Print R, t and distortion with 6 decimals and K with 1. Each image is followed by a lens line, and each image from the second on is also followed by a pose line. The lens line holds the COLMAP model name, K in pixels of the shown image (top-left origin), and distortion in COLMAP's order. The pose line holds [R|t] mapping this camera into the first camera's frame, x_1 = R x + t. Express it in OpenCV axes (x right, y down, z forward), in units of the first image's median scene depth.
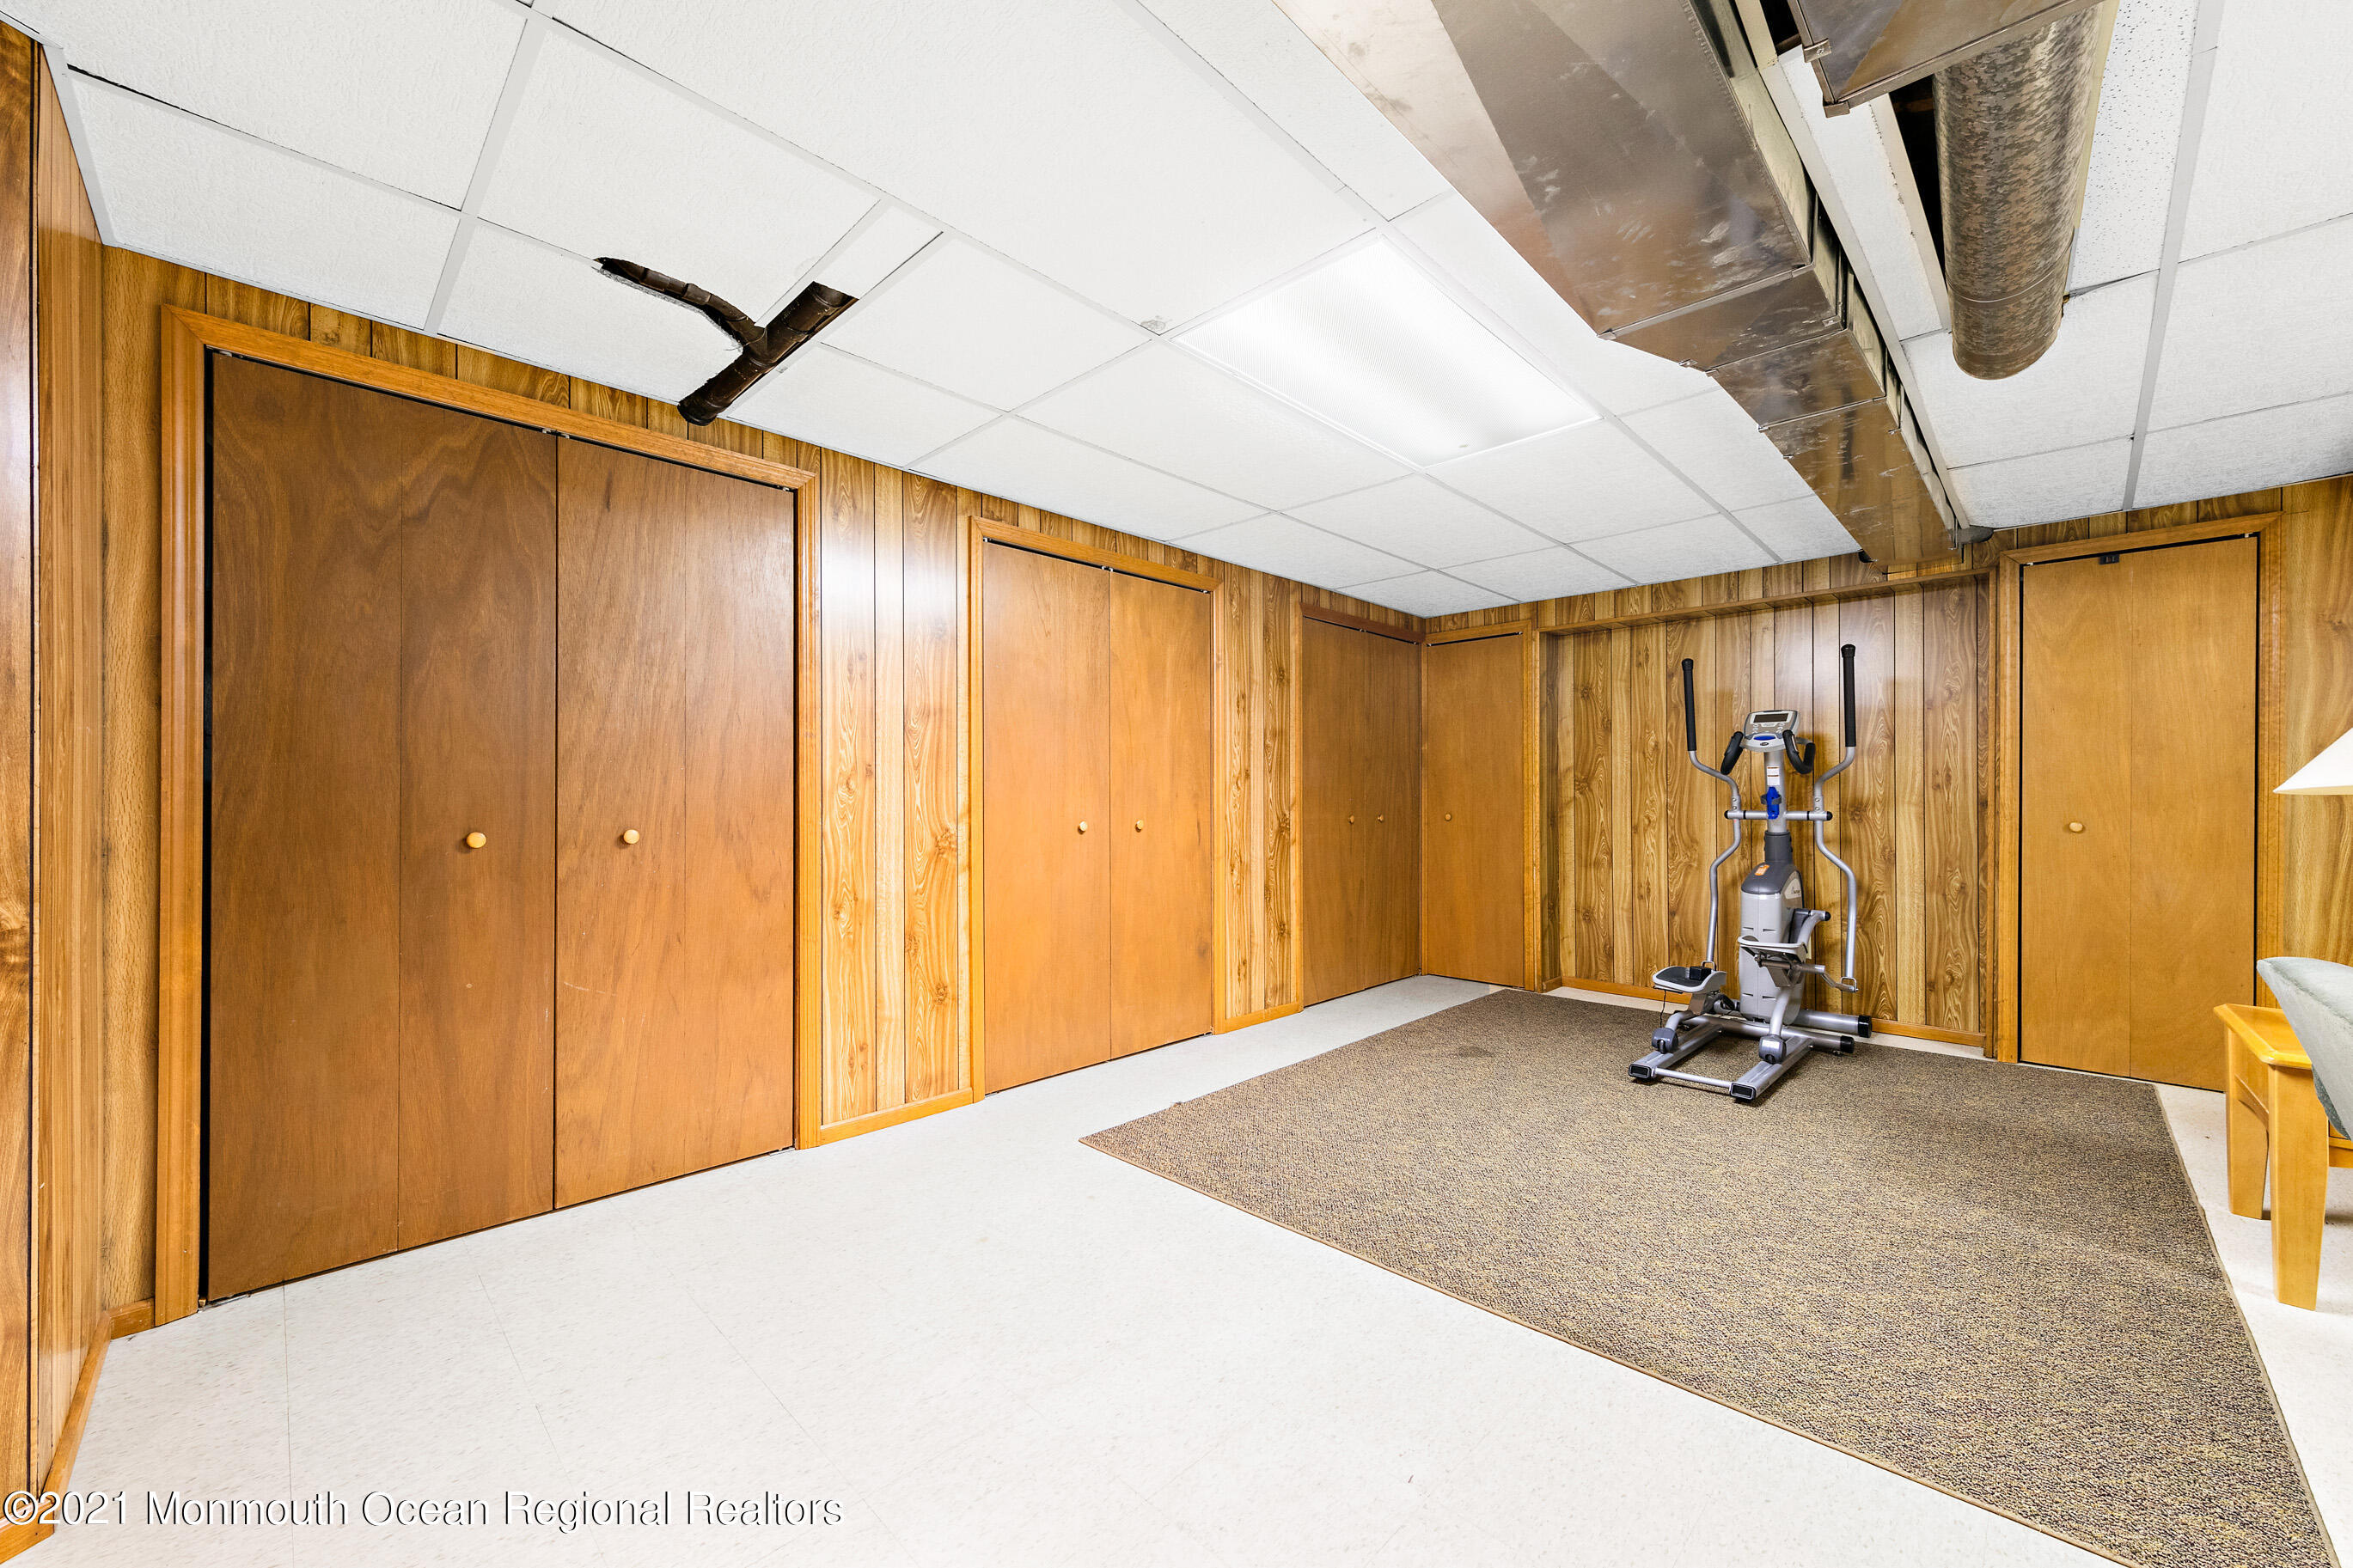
lens RADIAL K [[929.0, 0, 1202.6], [0, 929.0, 805.5], [0, 0, 1]] dist [0.006295, 0.000997]
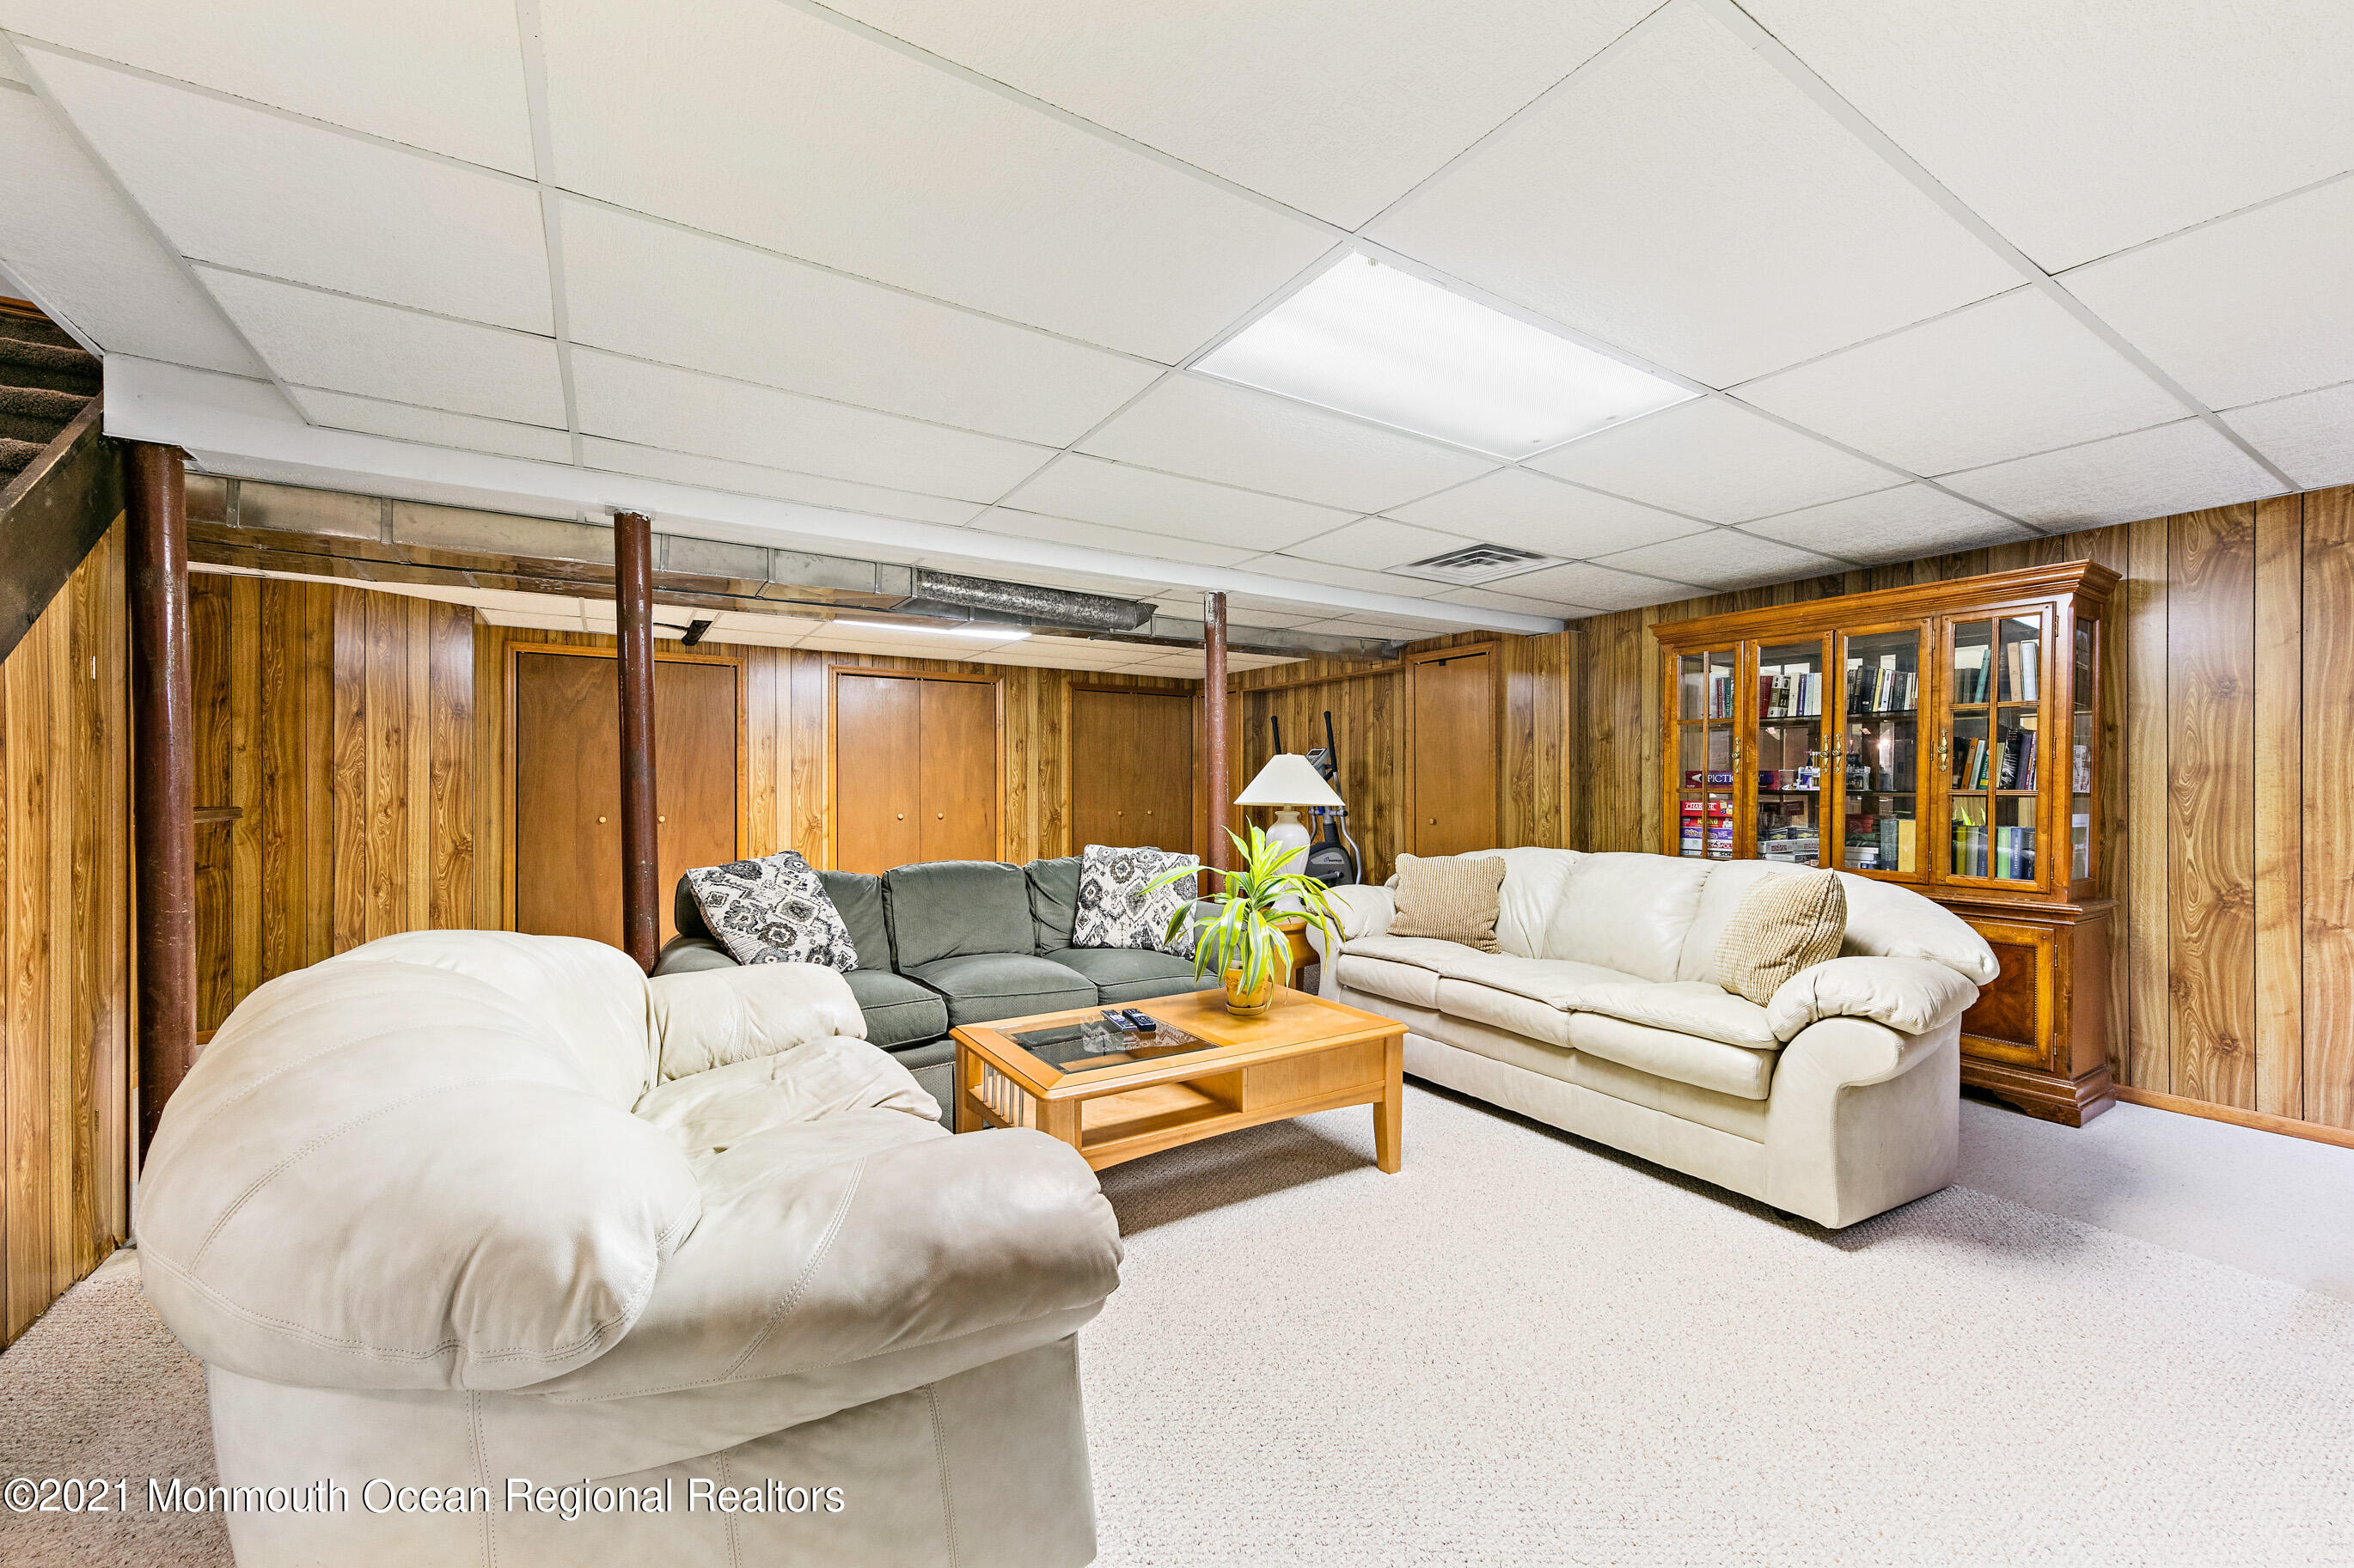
lens RADIAL K [[929.4, 0, 1186.0], [0, 929.4, 804.3], [0, 0, 1]] dist [0.006295, 0.000997]
pose [[0.971073, 0.005852, -0.238713, 0.917419], [-0.003606, 0.999945, 0.009846, -0.023851], [0.238757, -0.008701, 0.971040, -0.735563]]
